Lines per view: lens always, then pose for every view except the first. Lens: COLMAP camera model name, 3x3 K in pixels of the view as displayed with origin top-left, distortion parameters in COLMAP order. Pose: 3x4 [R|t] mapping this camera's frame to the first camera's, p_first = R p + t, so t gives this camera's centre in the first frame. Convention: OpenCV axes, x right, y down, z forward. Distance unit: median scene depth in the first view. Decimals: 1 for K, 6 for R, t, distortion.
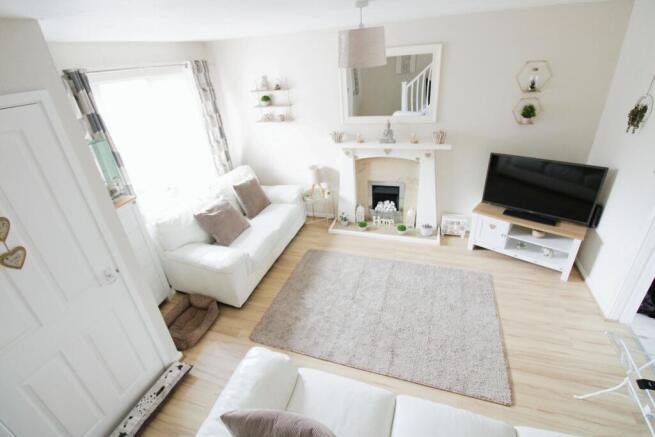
lens RADIAL K [[308.1, 0, 327.5], [0, 308.1, 218.5], [0, 0, 1]] dist [0.000586, -0.000240]
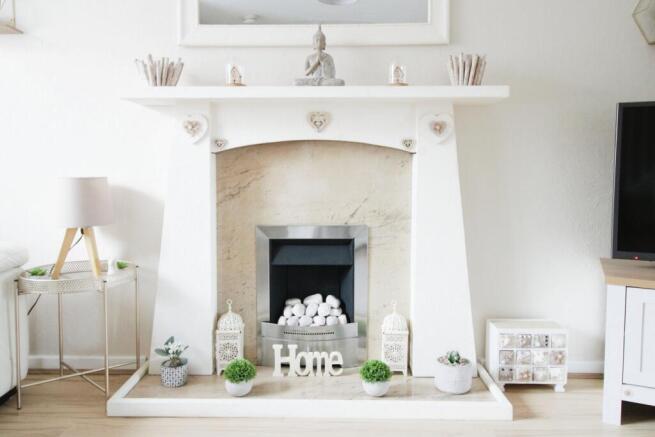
lens RADIAL K [[543.6, 0, 330.8], [0, 543.6, 203.6], [0, 0, 1]] dist [0.036967, -0.000938]
pose [[0.949383, 0.059600, 0.308414, 0.031515], [0.079173, 0.904734, -0.418554, 0.103416], [-0.303979, 0.421787, 0.854221, 0.512203]]
